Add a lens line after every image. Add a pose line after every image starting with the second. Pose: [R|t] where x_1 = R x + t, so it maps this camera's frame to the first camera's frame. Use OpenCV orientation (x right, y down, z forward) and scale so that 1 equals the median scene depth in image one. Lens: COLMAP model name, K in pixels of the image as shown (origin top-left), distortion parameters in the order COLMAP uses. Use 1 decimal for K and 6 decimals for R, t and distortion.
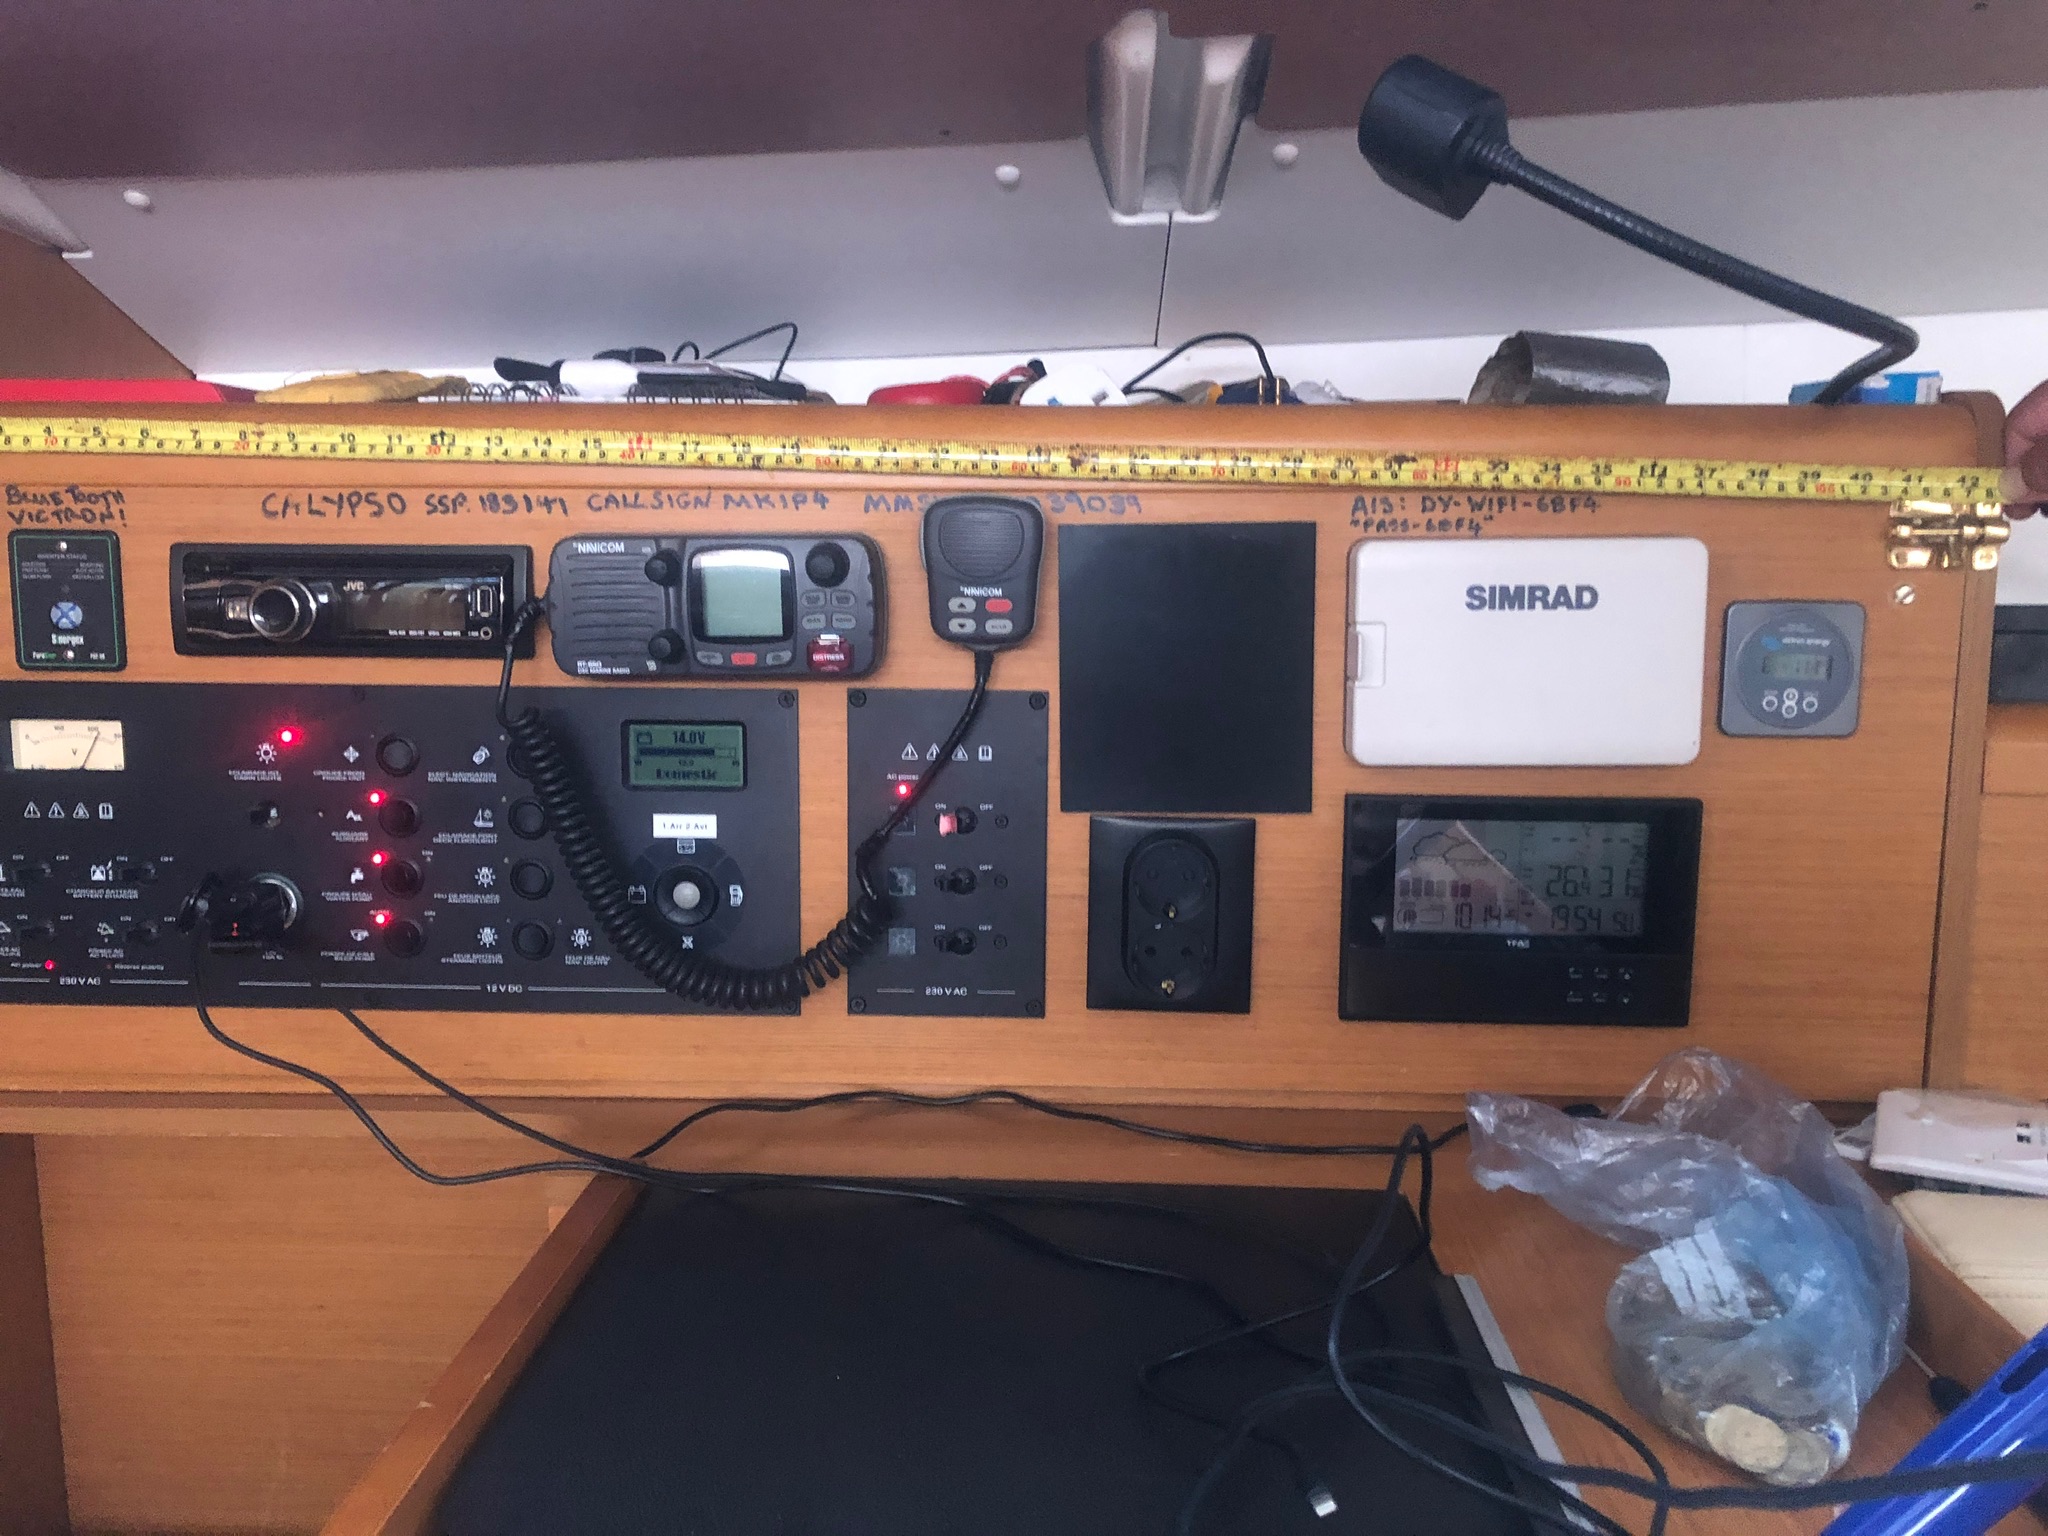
lens RADIAL K [[1776.3, 0, 1035.7], [0, 1776.3, 784.7], [0, 0, 1]] dist [-0.020491, 0.093898]
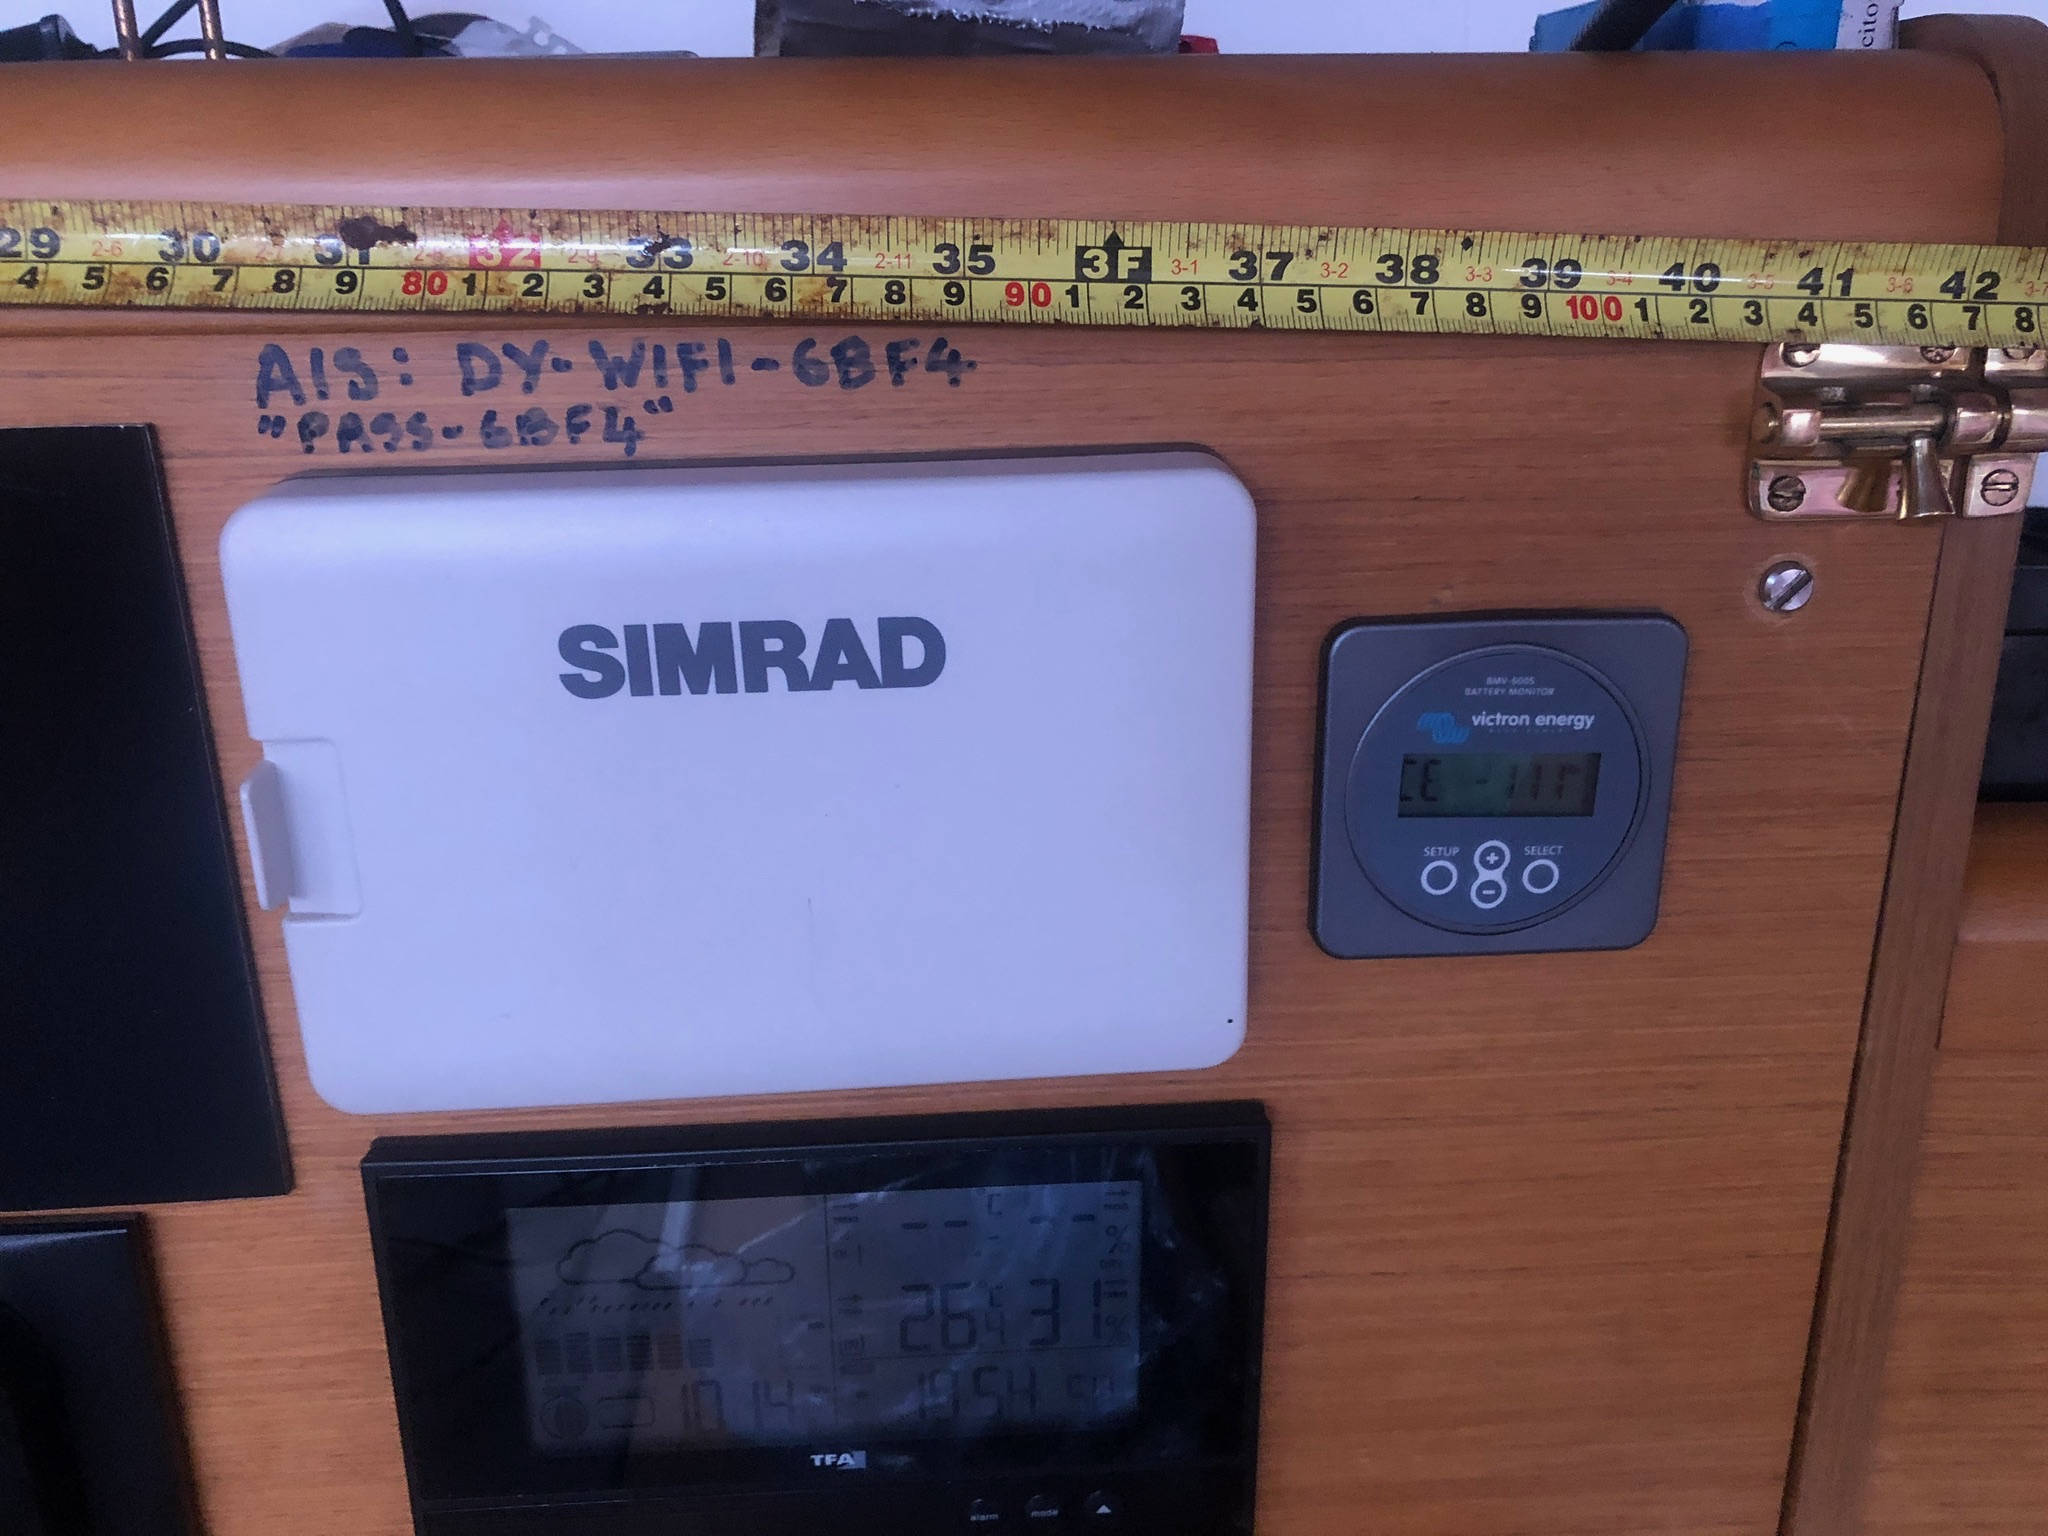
lens RADIAL K [[1776.3, 0, 1008.0], [0, 1776.3, 841.9], [0, 0, 1]] dist [-0.020491, 0.093898]
pose [[0.994485, -0.045641, 0.094426, 0.283572], [0.027918, 0.983061, 0.181138, -0.126074], [-0.101094, -0.177503, 0.978914, 0.631884]]
